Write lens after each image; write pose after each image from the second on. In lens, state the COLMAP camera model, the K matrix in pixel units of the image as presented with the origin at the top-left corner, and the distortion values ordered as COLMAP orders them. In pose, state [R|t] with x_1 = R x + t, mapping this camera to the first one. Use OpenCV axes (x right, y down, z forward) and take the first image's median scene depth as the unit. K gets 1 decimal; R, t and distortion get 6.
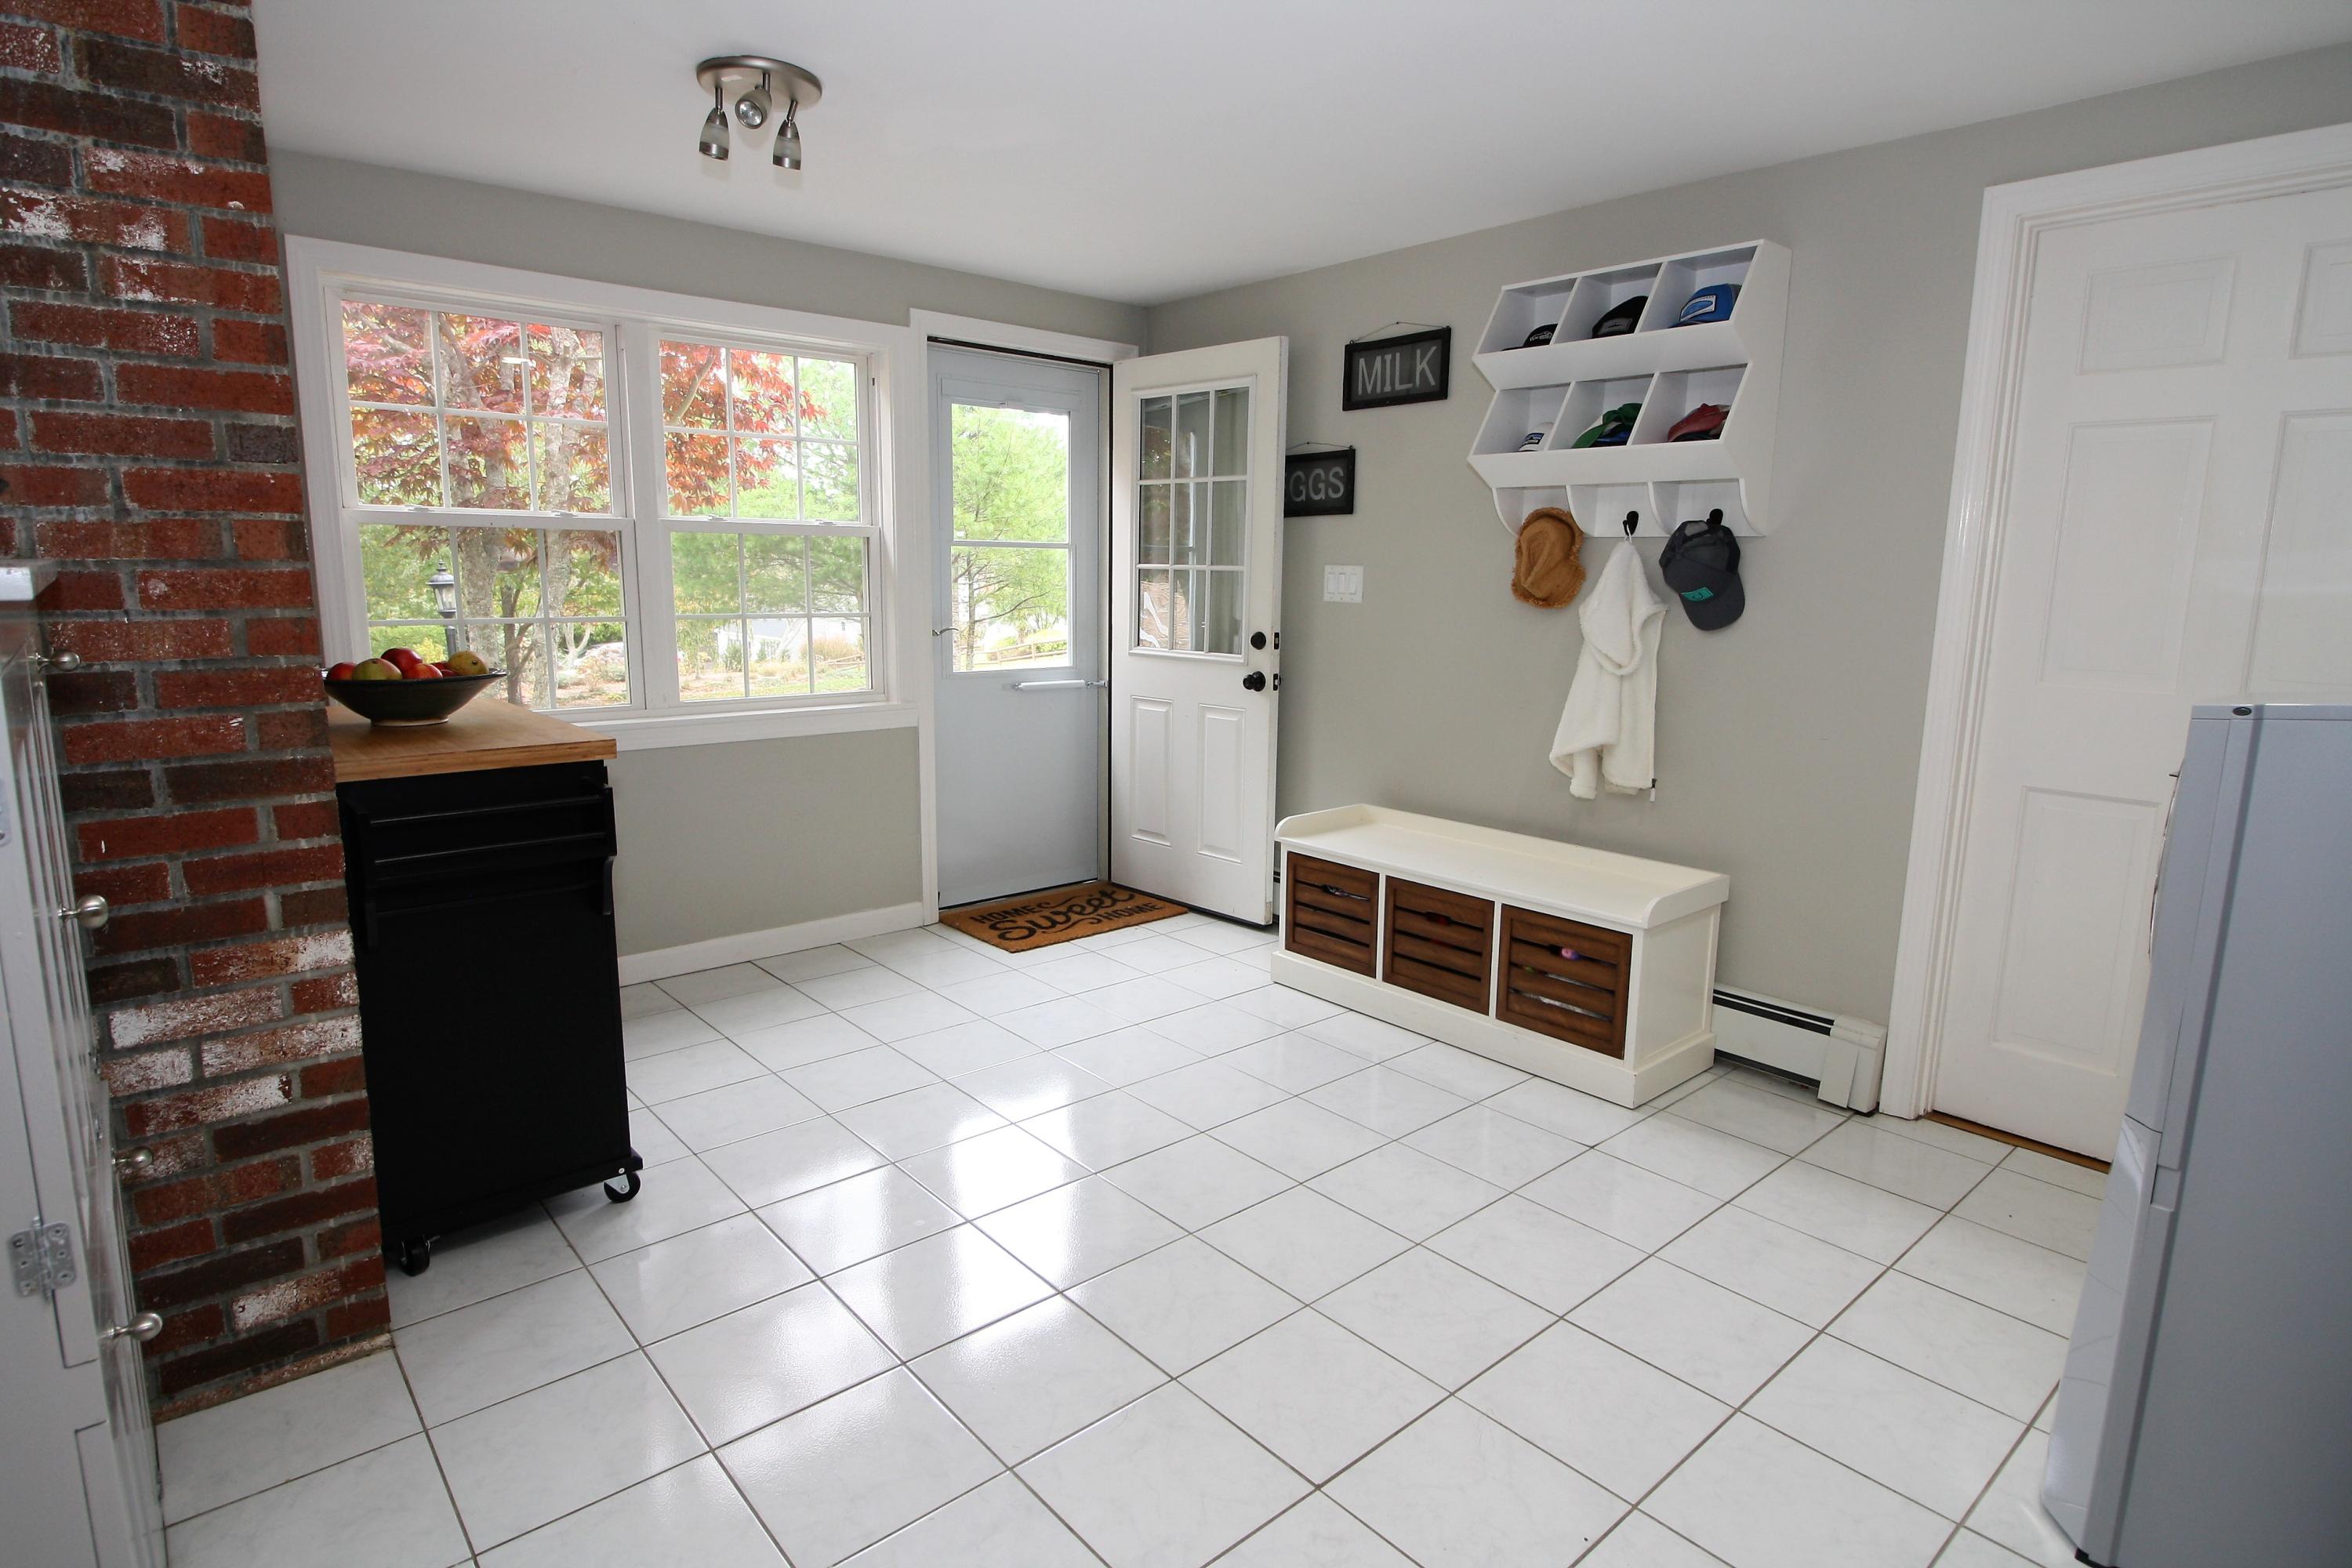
lens RADIAL K [[1255.3, 0, 1179.4], [0, 1255.3, 784.6], [0, 0, 1]] dist [-0.000002, -0.008451]
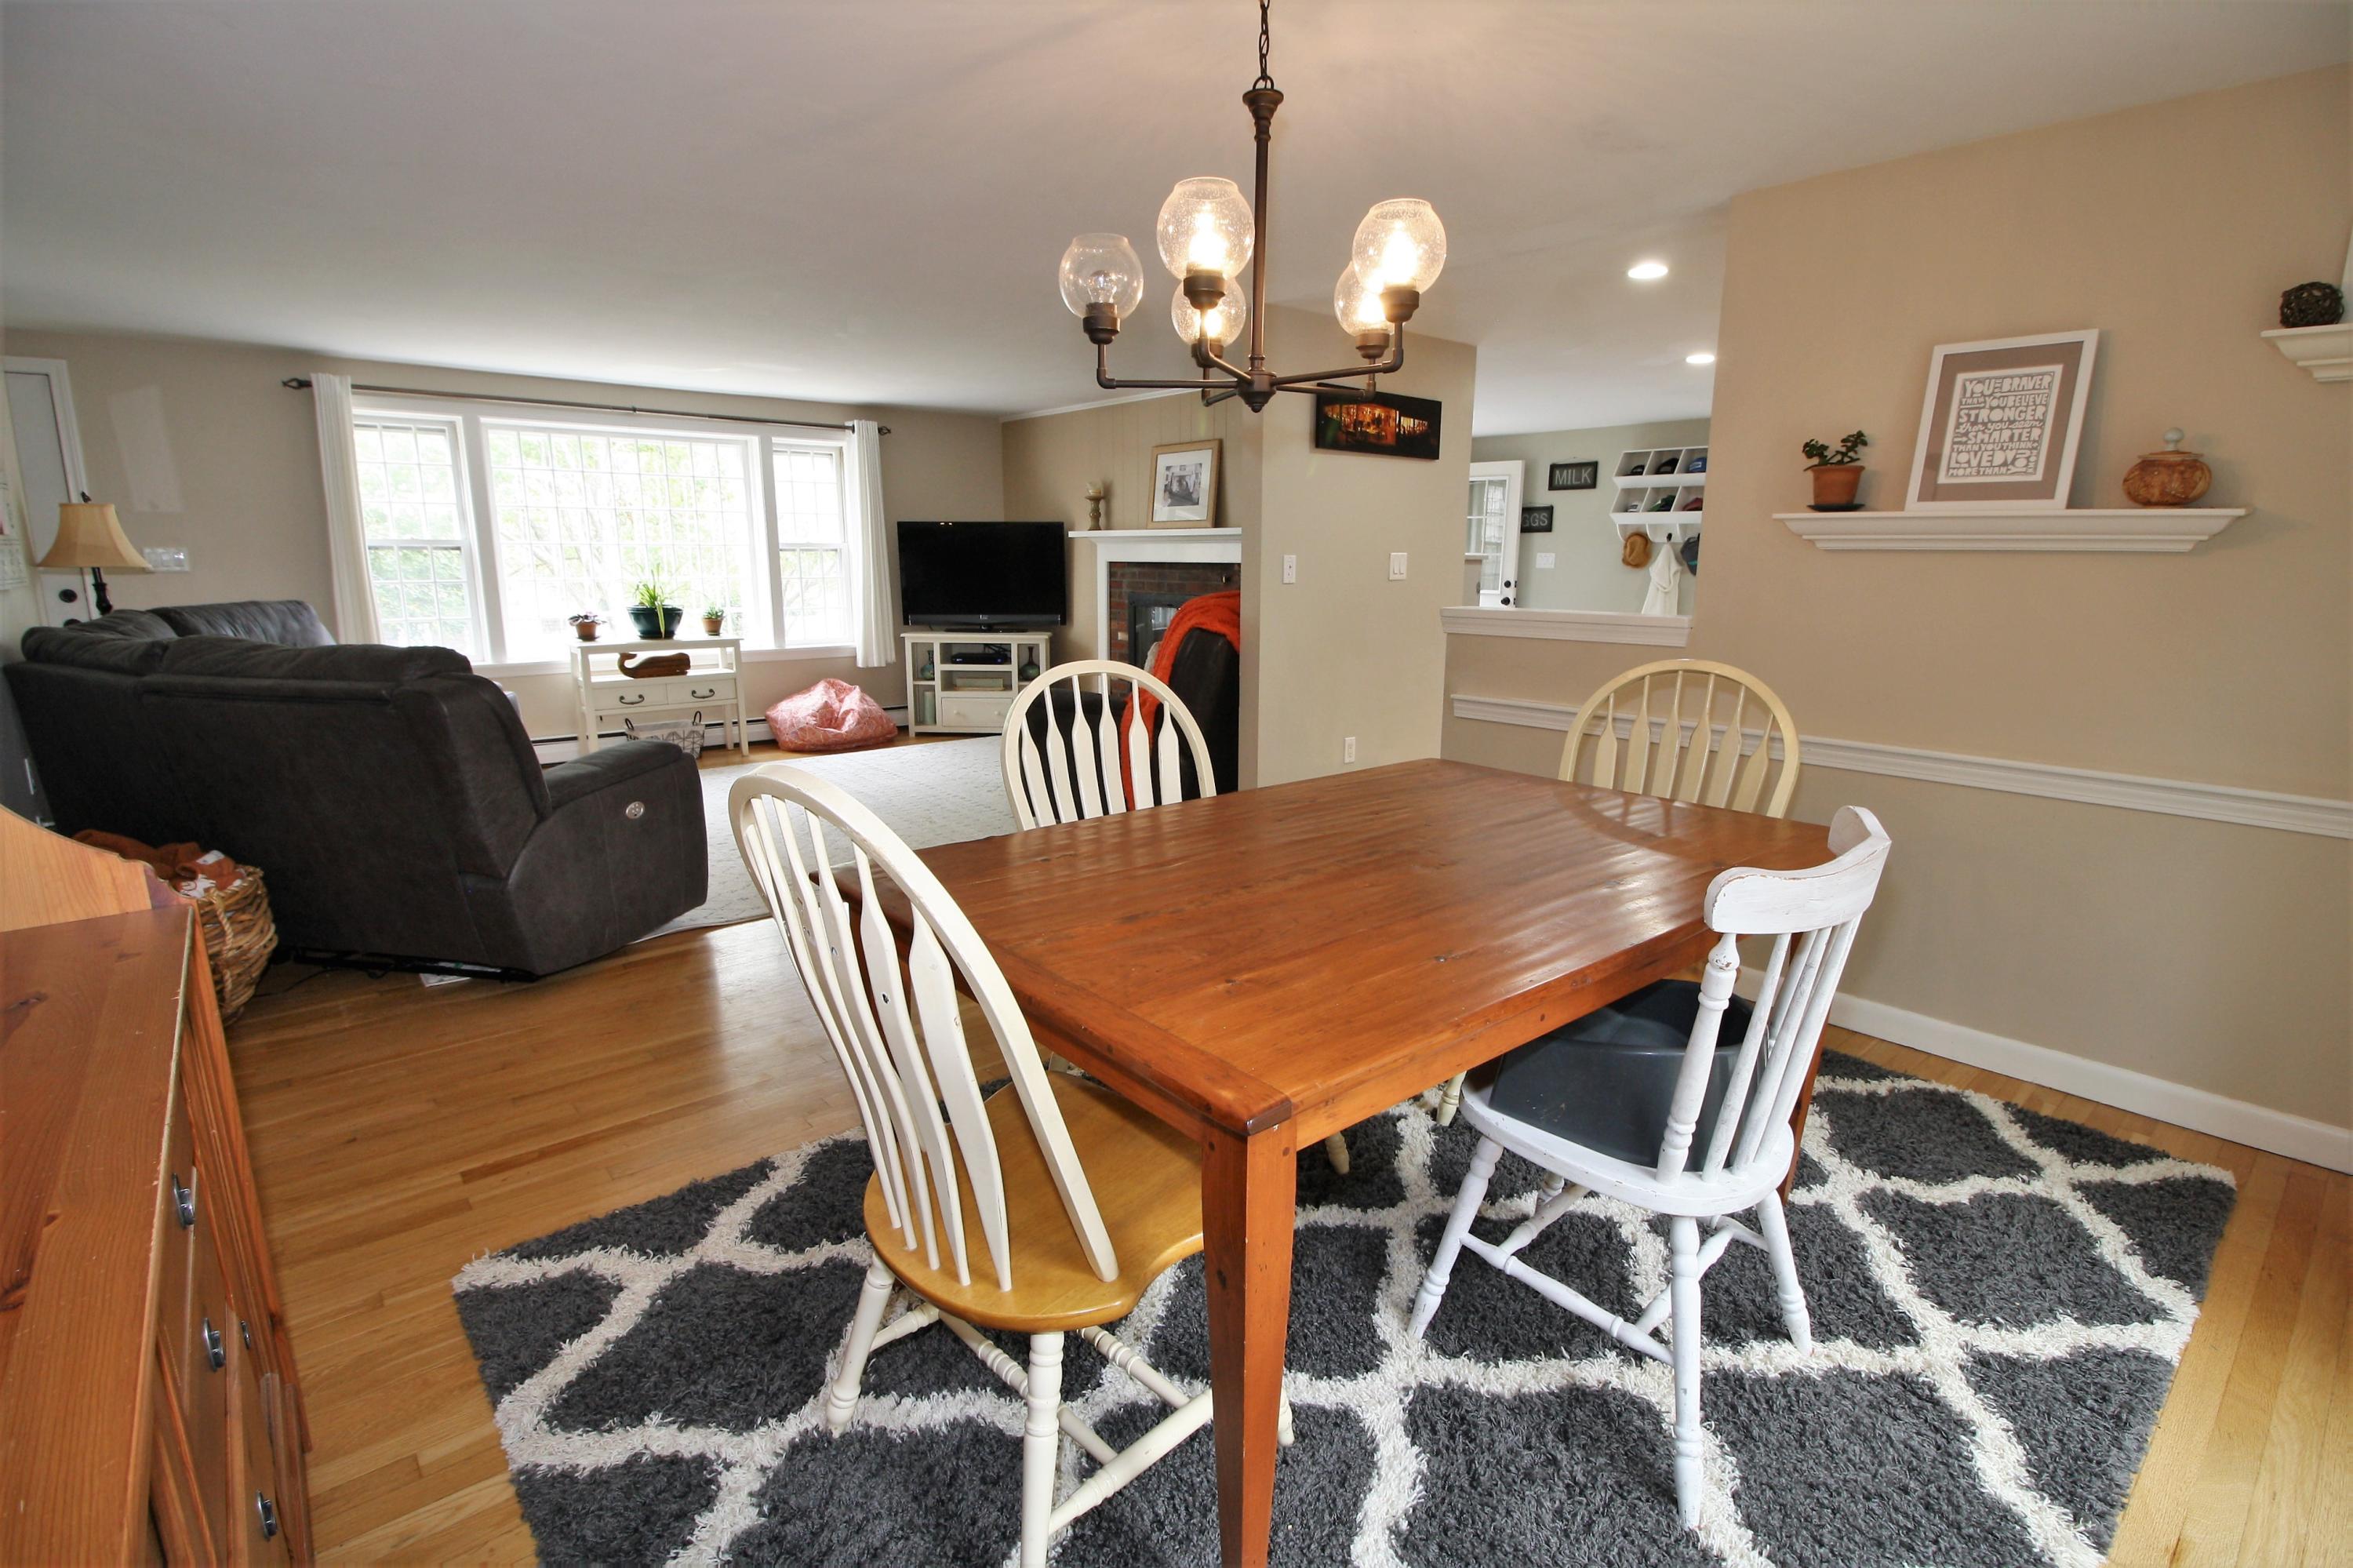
lens RADIAL K [[1110.3, 0, 1189.2], [0, 1110.3, 781.2], [0, 0, 1]] dist [-0.004768, -0.011074]
pose [[0.999949, -0.003697, -0.009398, -0.680854], [0.003981, 0.999529, 0.030416, 0.252032], [0.009281, -0.030451, 0.999493, -1.477646]]
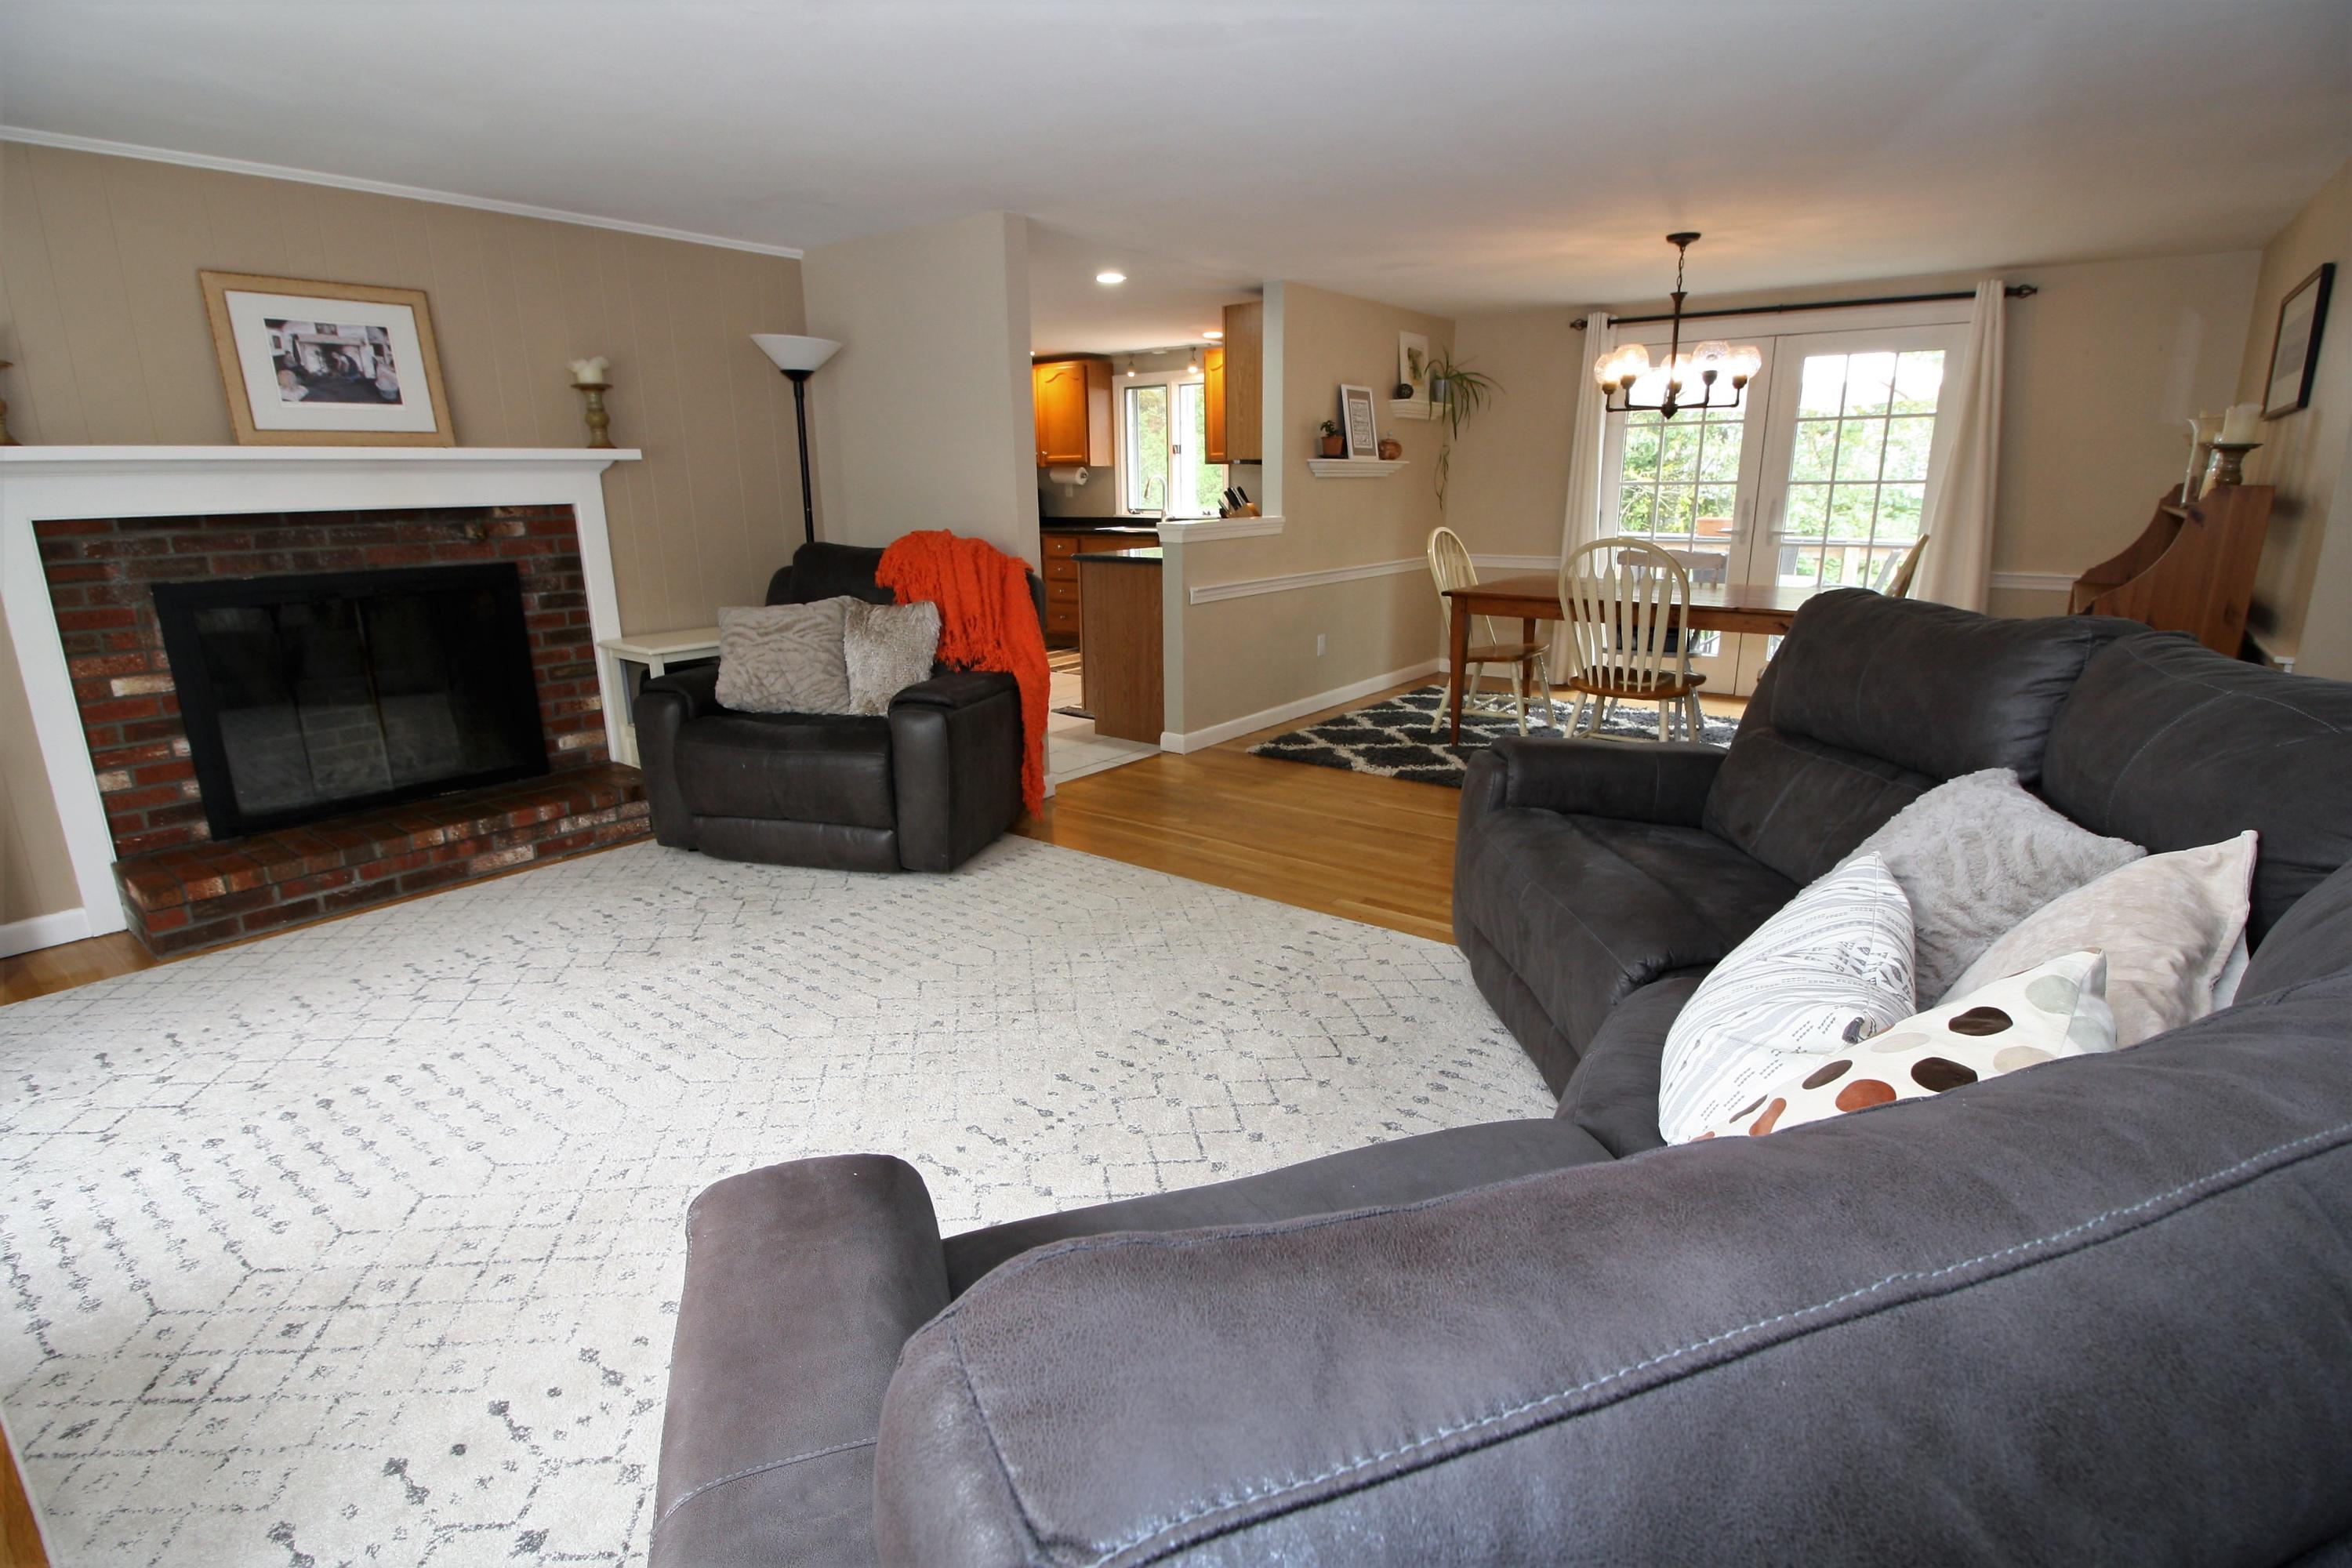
lens RADIAL K [[1109.8, 0, 1164.5], [0, 1109.8, 790.4], [0, 0, 1]] dist [-0.004768, -0.011074]
pose [[-0.194833, -0.270637, 0.942760, -1.963091], [0.175914, 0.935952, 0.305038, -0.018848], [-0.964932, 0.225276, -0.134746, 0.007550]]
